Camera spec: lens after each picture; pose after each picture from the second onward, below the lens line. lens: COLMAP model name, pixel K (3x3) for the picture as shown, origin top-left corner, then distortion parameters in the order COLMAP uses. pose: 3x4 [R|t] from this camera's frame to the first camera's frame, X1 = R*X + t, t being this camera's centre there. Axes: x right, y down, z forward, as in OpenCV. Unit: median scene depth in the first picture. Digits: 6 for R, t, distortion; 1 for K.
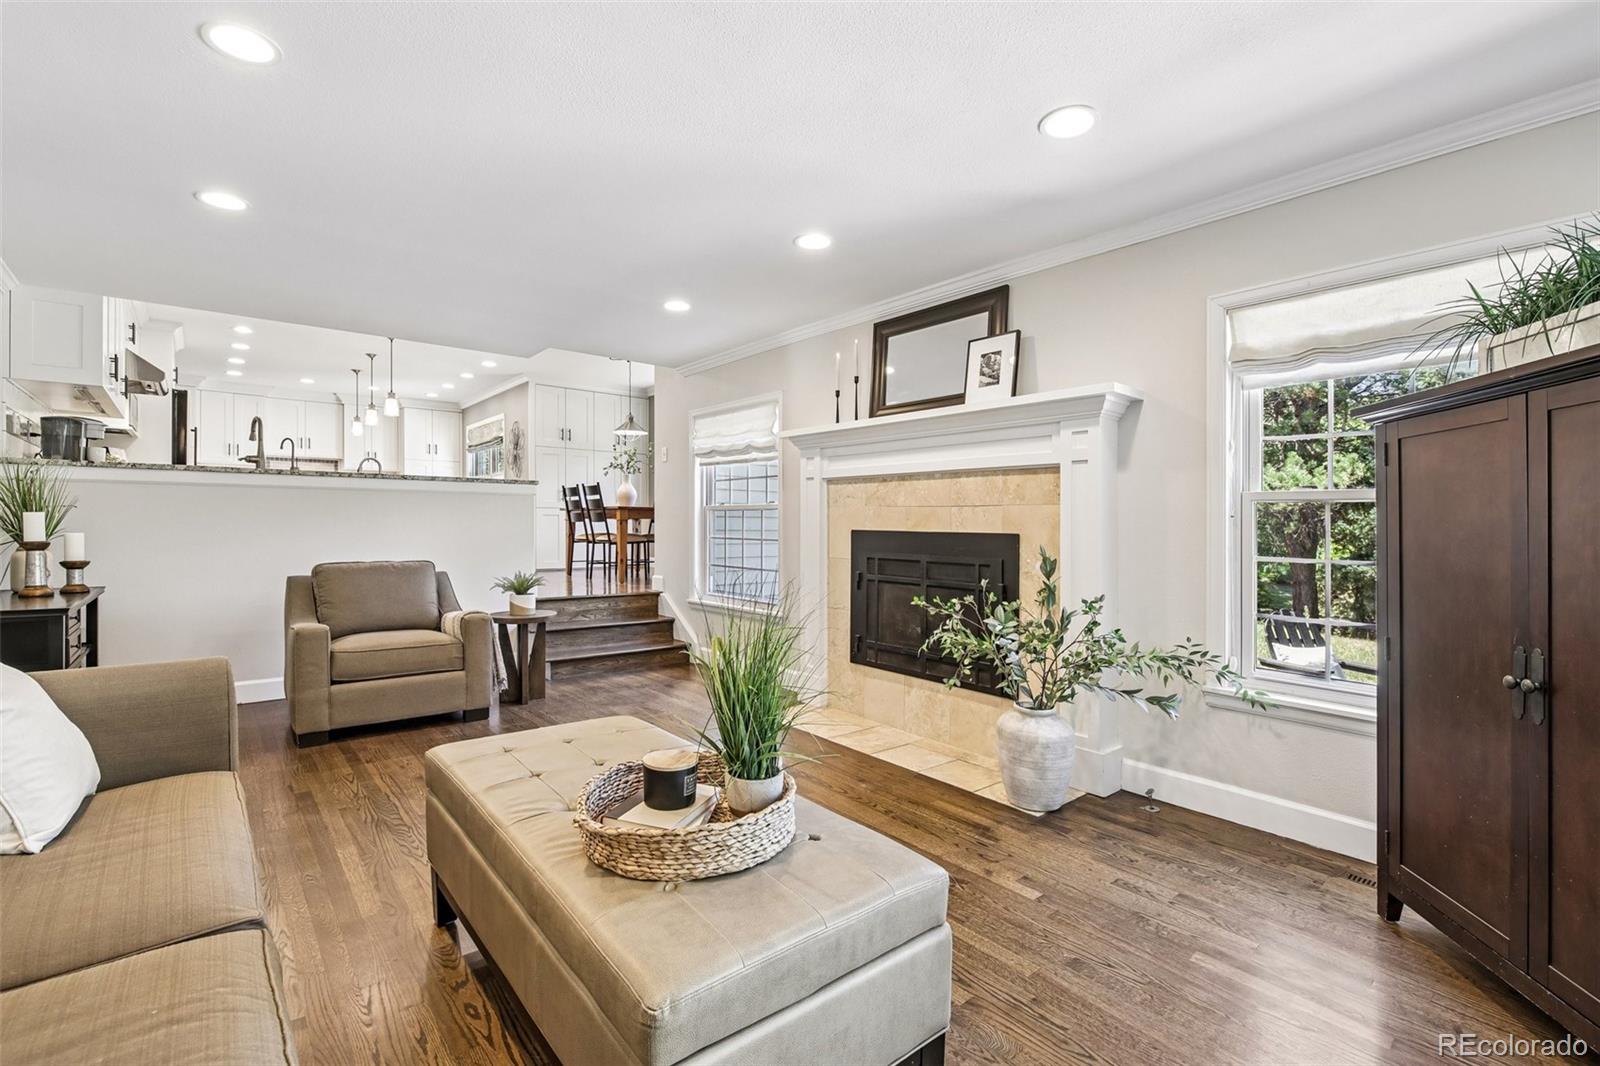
lens RADIAL K [[717.5, 0, 777.1], [0, 717.5, 523.8], [0, 0, 1]] dist [0.000038, -0.000065]
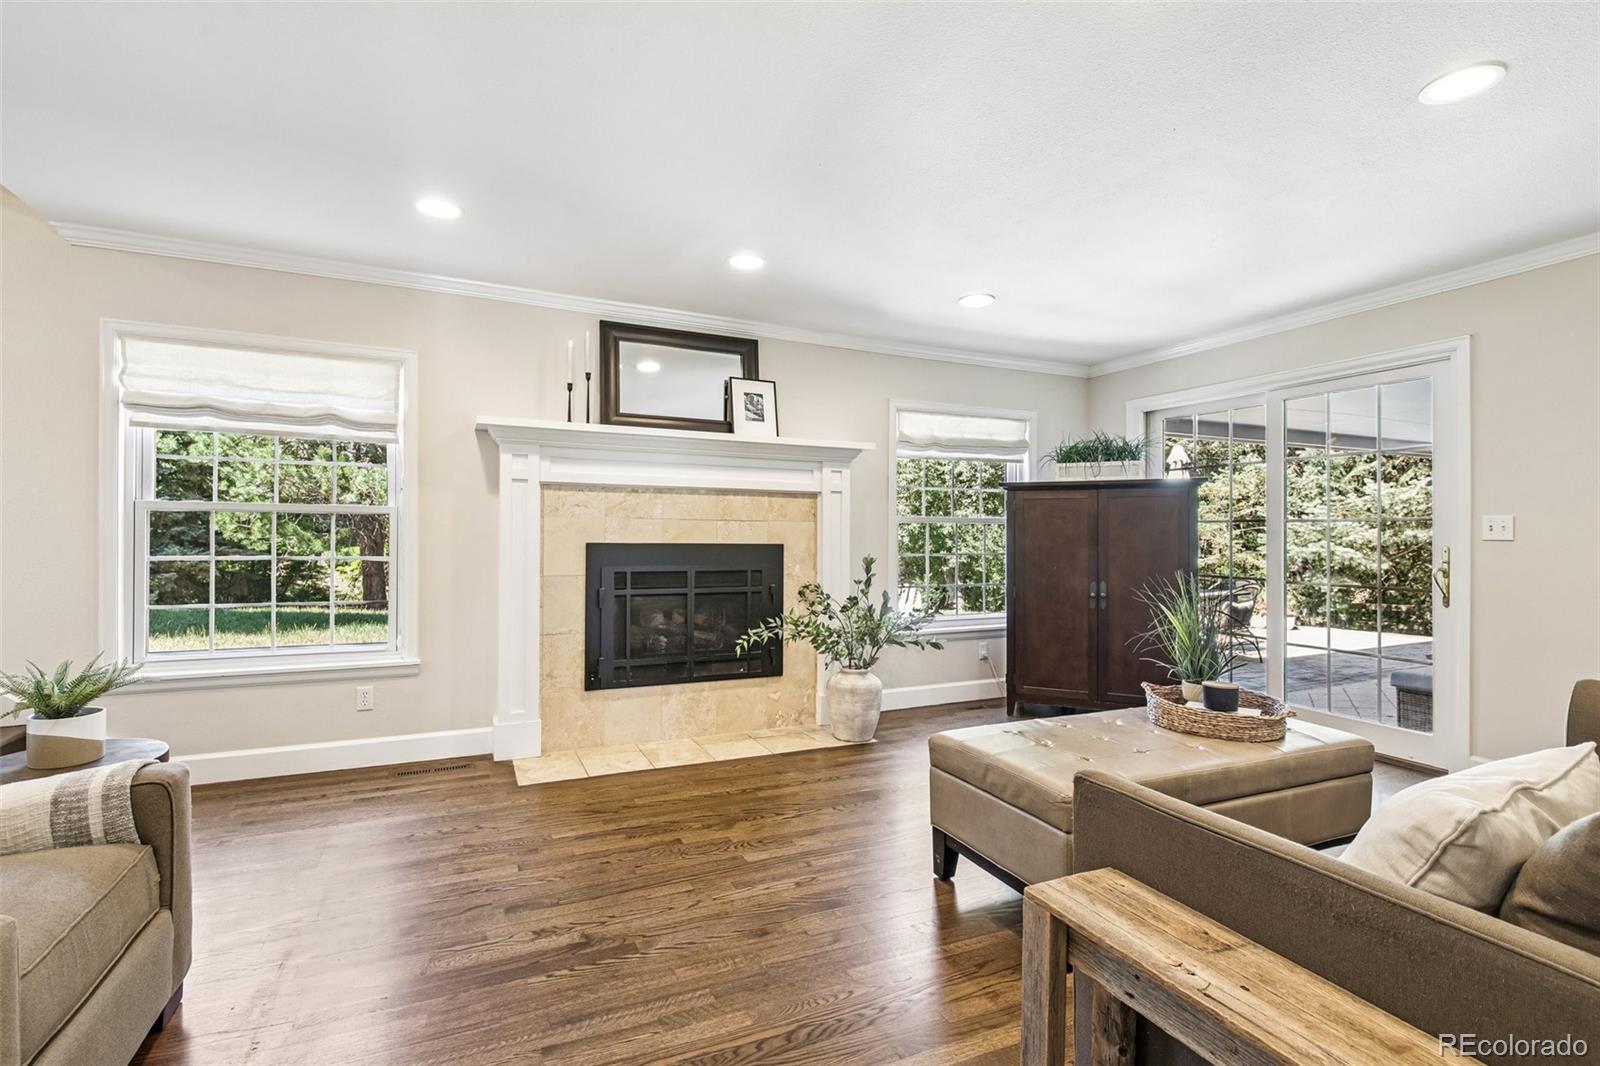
lens RADIAL K [[717.5, 0, 777.1], [0, 717.5, 523.8], [0, 0, 1]] dist [0.000038, -0.000065]
pose [[0.264024, 0.004057, 0.964508, -0.835548], [-0.007067, 0.999972, -0.002272, -0.017949], [-0.964490, -0.006217, 0.264045, 0.635727]]
